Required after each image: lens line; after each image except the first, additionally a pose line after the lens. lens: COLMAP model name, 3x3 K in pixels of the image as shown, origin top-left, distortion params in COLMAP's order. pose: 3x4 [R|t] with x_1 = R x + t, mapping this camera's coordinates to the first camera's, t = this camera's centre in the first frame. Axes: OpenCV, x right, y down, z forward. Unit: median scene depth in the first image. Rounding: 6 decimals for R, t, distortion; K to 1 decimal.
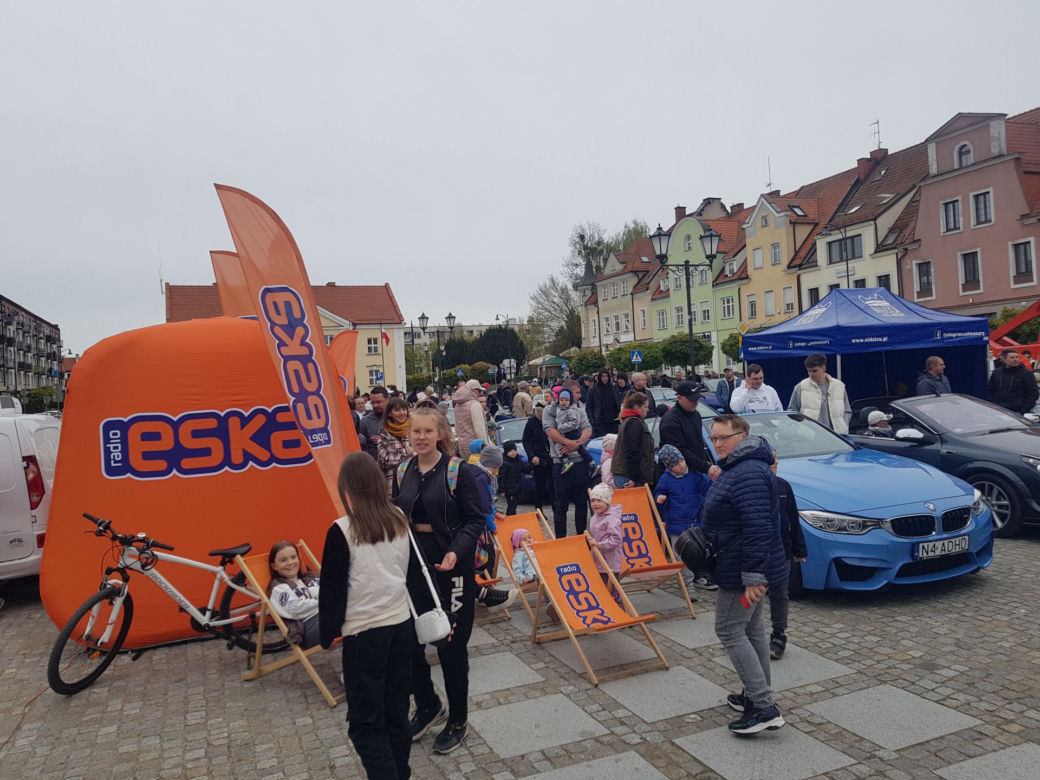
lens RADIAL K [[798.2, 0, 513.2], [0, 798.2, 387.6], [0, 0, 1]] dist [0.052245, -0.072236]
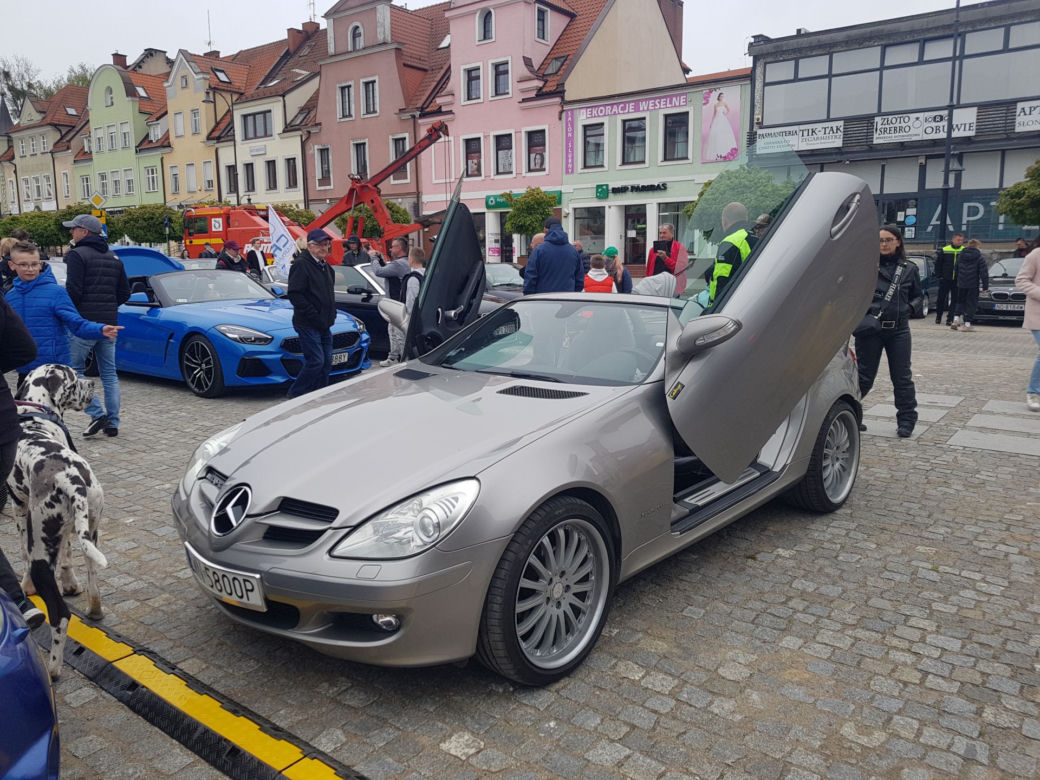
lens RADIAL K [[798.2, 0, 513.0], [0, 798.2, 387.9], [0, 0, 1]] dist [0.052245, -0.072236]
pose [[0.865475, -0.030780, 0.500006, 0.171905], [-0.040017, 0.990673, 0.130251, -0.004373], [-0.499352, -0.132738, 0.856171, 0.019394]]
